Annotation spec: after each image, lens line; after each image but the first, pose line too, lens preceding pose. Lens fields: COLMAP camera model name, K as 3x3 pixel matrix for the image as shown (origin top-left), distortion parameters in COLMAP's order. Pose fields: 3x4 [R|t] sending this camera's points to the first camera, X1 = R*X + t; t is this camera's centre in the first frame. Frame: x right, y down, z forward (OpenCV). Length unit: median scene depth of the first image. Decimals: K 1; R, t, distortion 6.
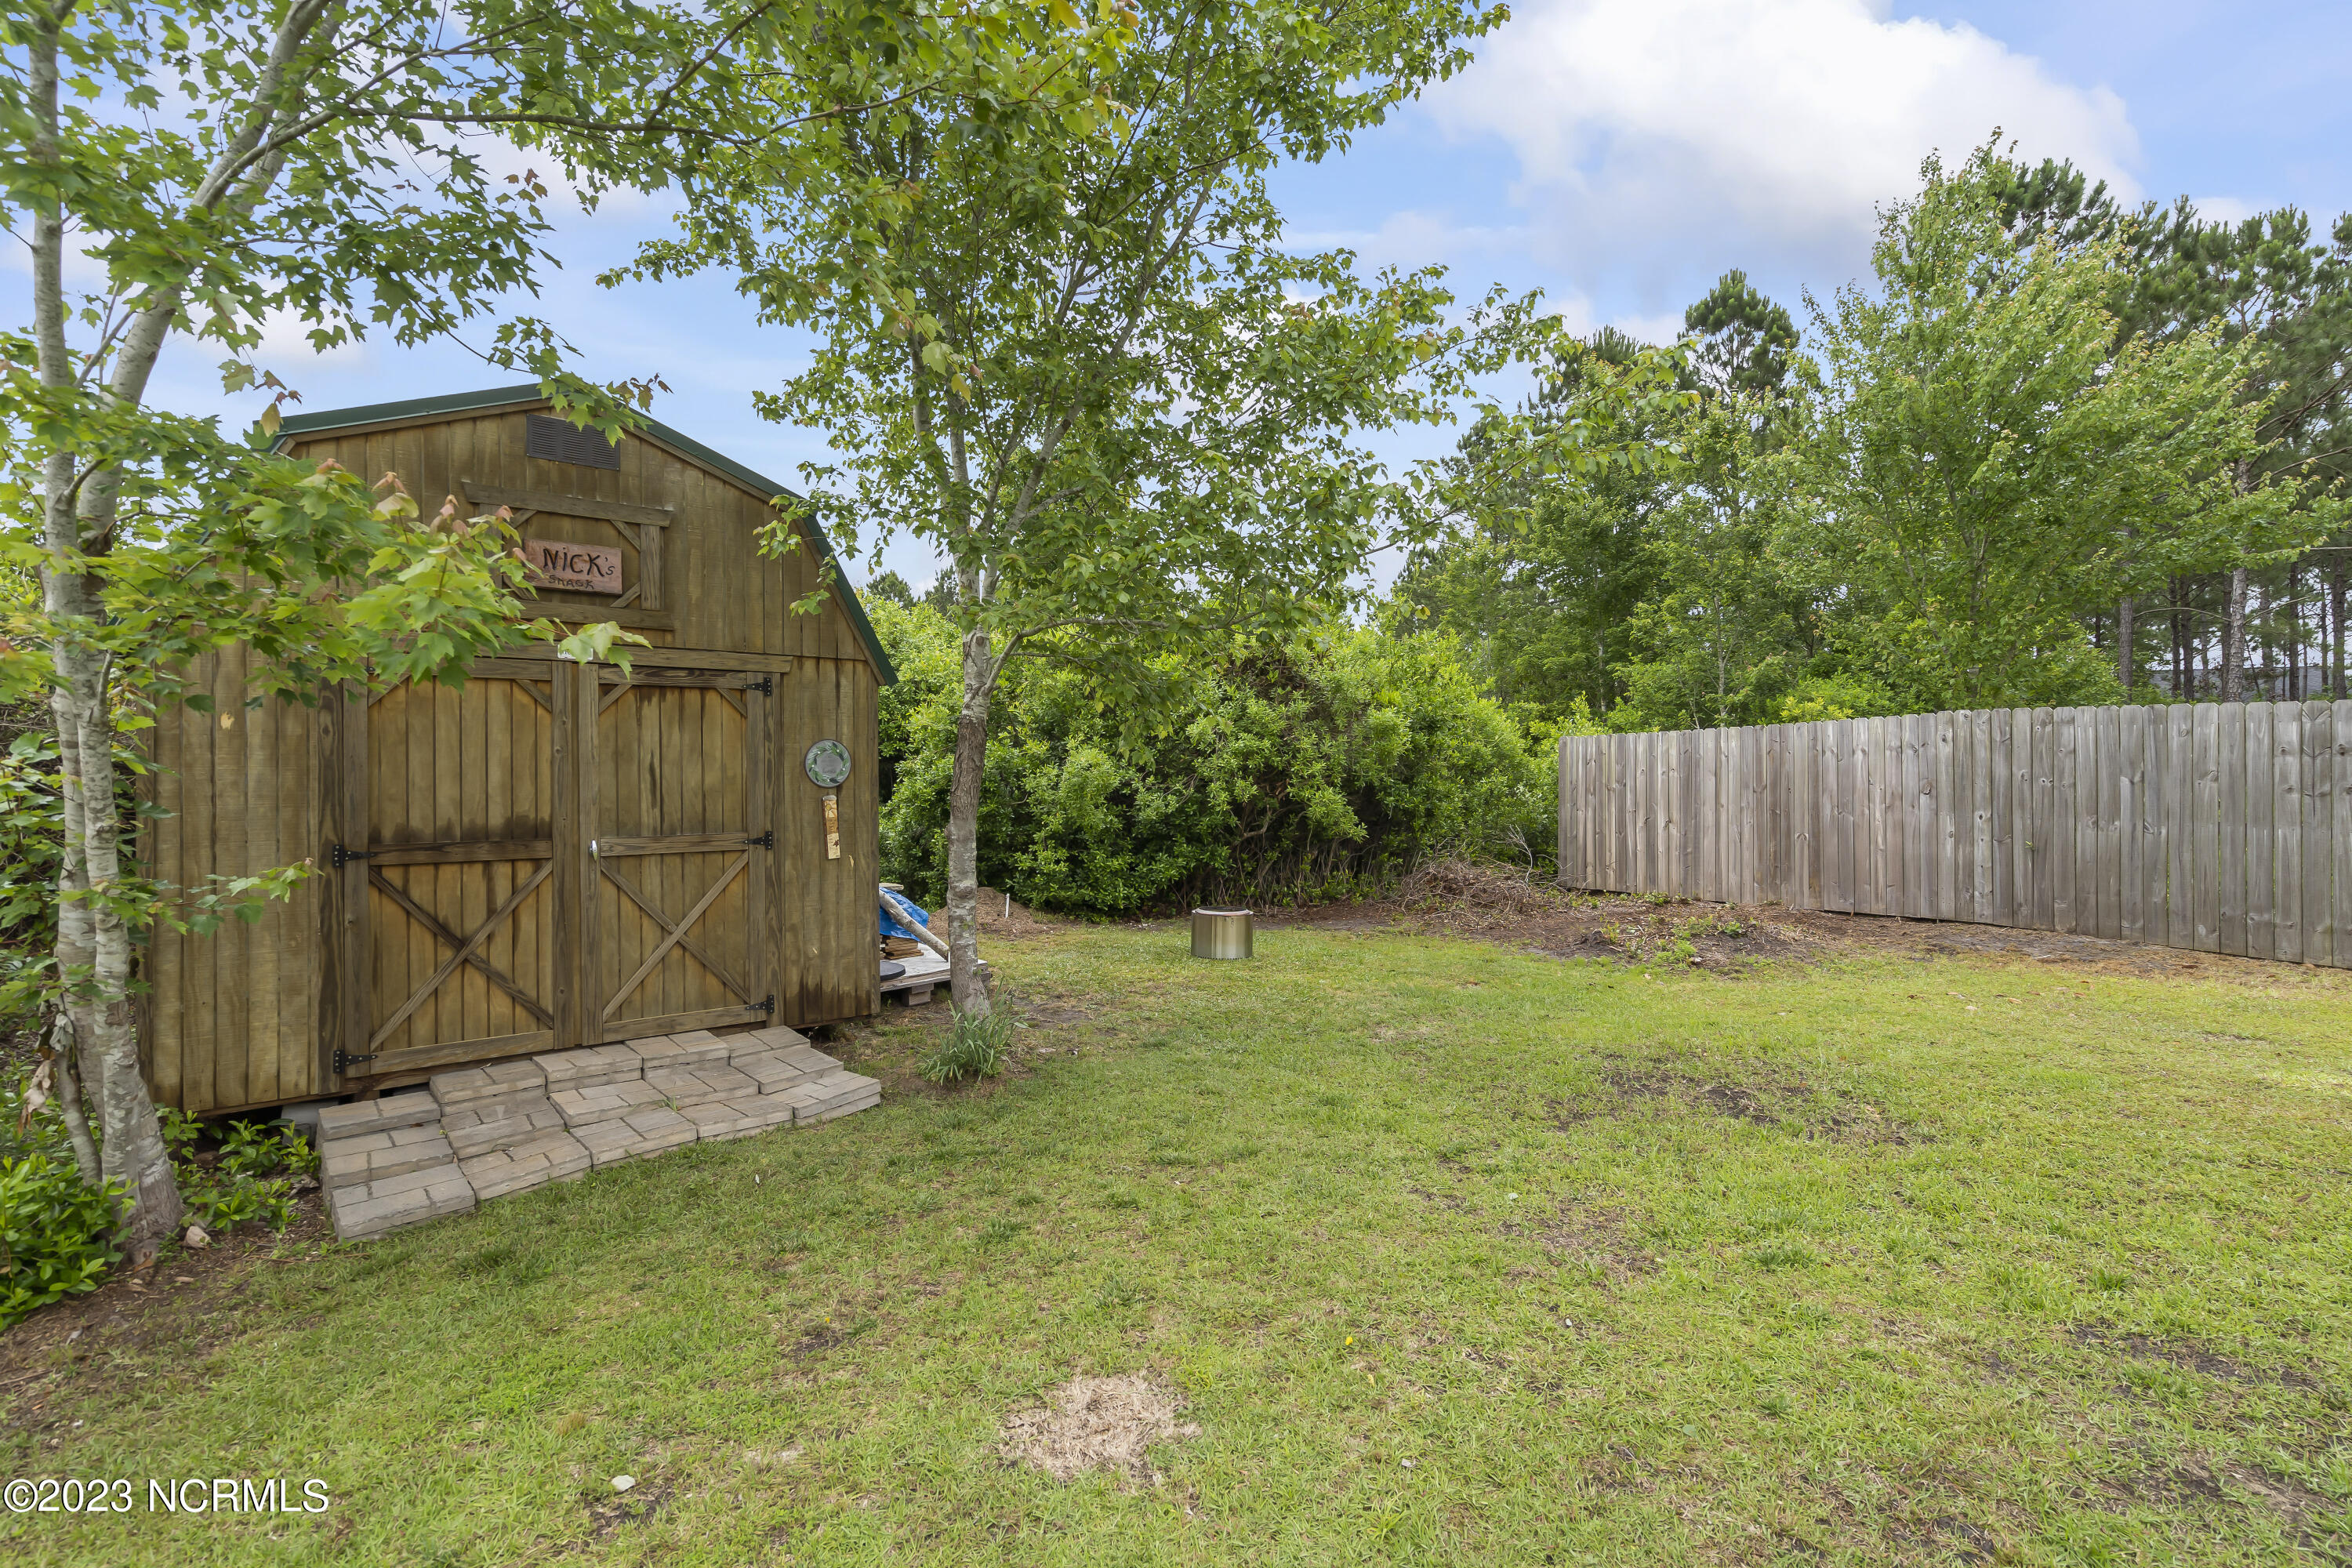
lens RADIAL K [[1146.8, 0, 1159.9], [0, 1146.8, 792.8], [0, 0, 1]] dist [0.001855, 0.001799]
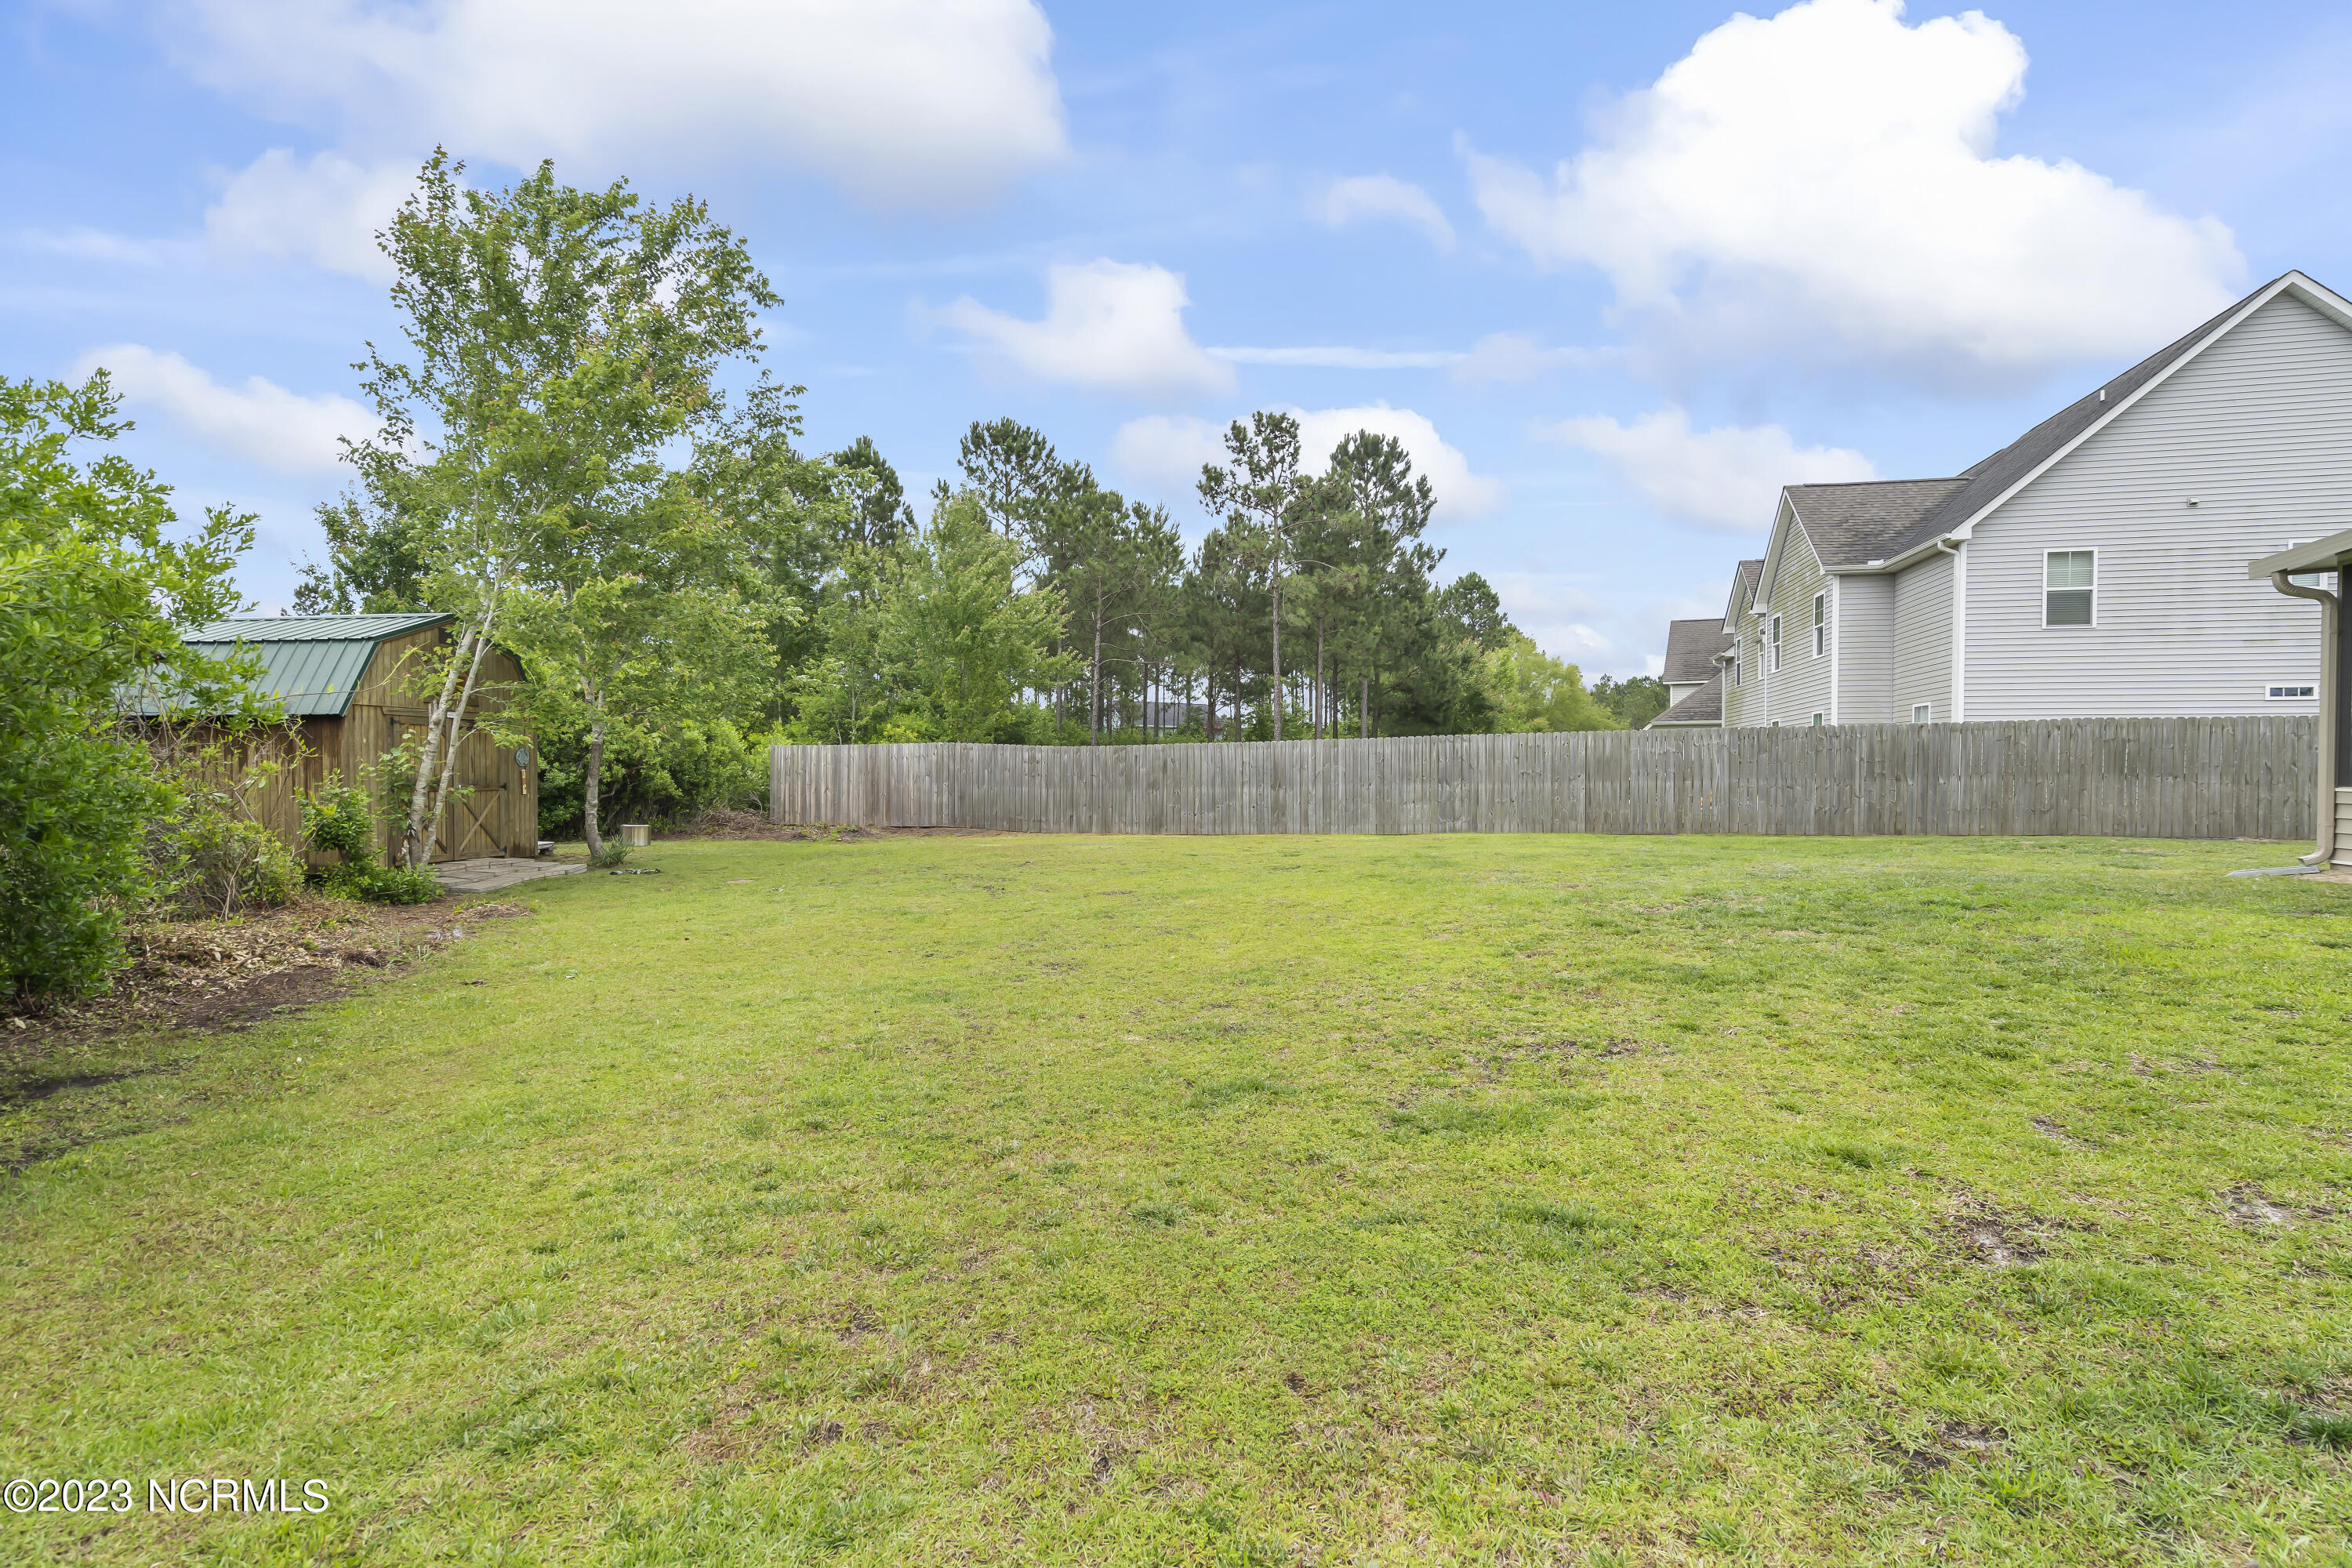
lens RADIAL K [[1146.8, 0, 1171.5], [0, 1146.8, 781.1], [0, 0, 1]] dist [0.001855, 0.001799]
pose [[0.752205, 0.006858, 0.658893, -0.436422], [-0.006762, 0.999974, -0.002688, 0.012089], [-0.658894, -0.002433, 0.752232, -0.932709]]
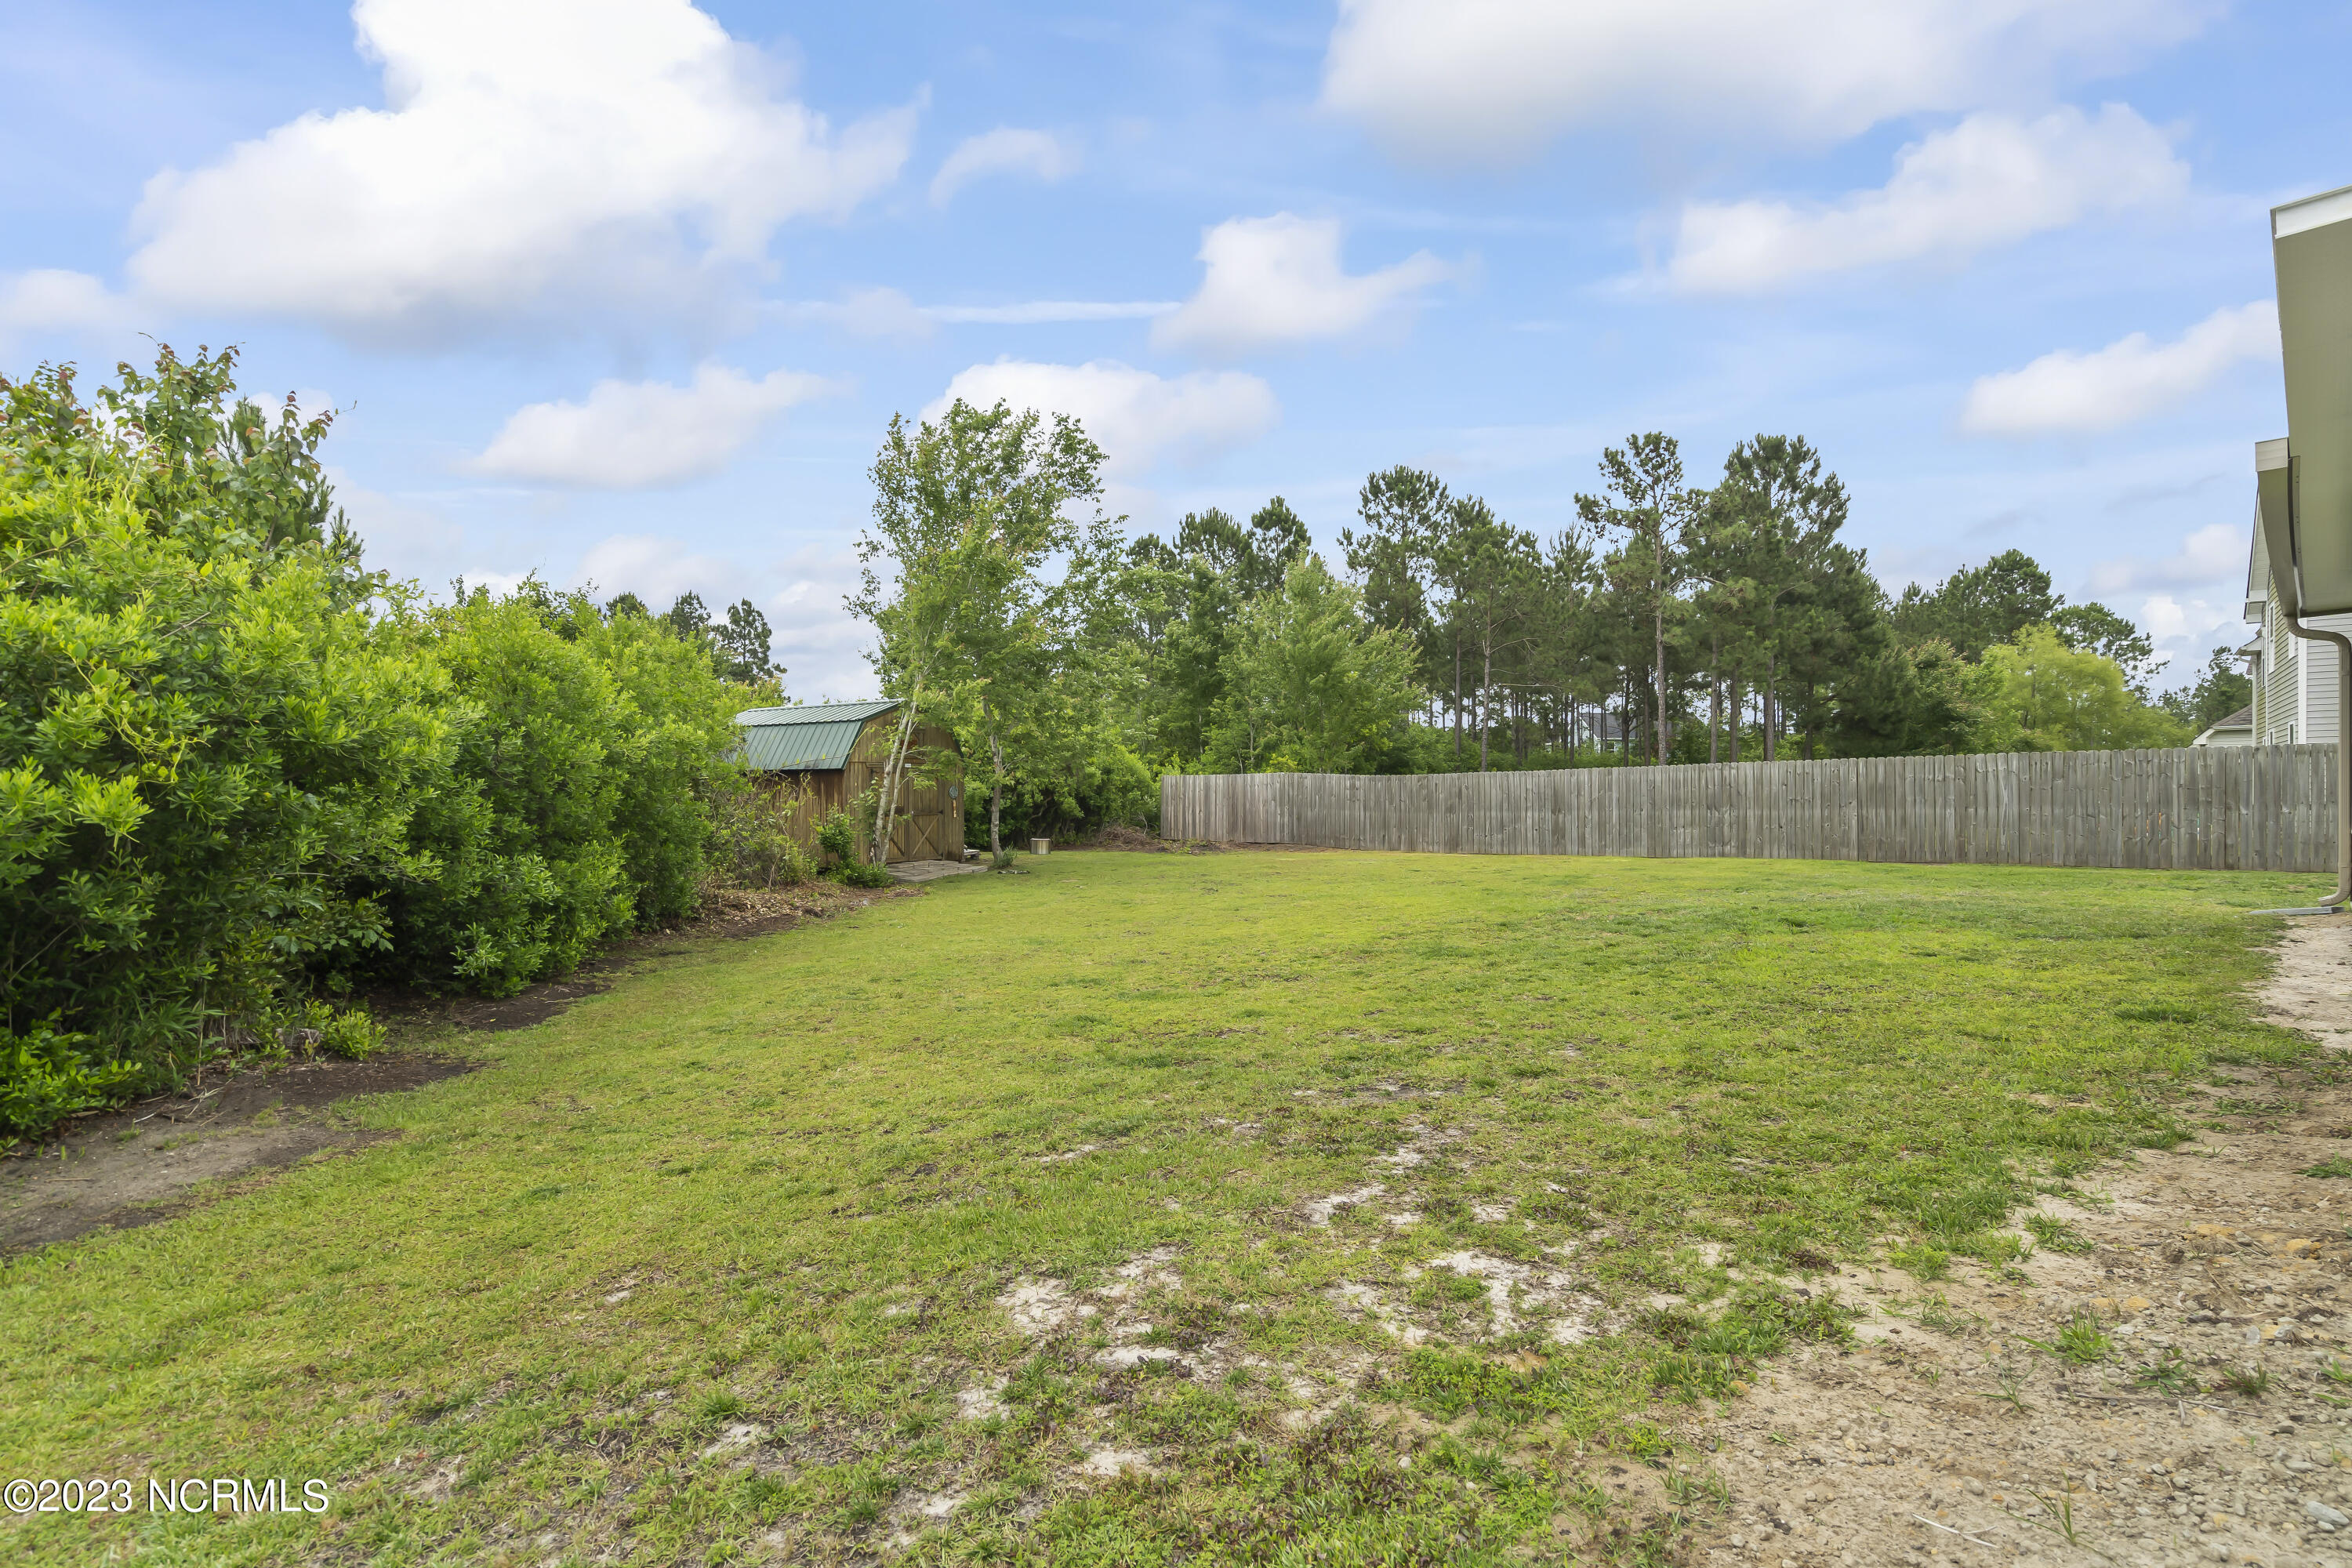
lens RADIAL K [[1146.8, 0, 1129.8], [0, 1146.8, 789.9], [0, 0, 1]] dist [0.001855, 0.001799]
pose [[0.967777, 0.005302, 0.251753, -0.333223], [-0.004172, 0.999979, -0.005022, -0.007775], [-0.251775, 0.003810, 0.967778, -1.370828]]
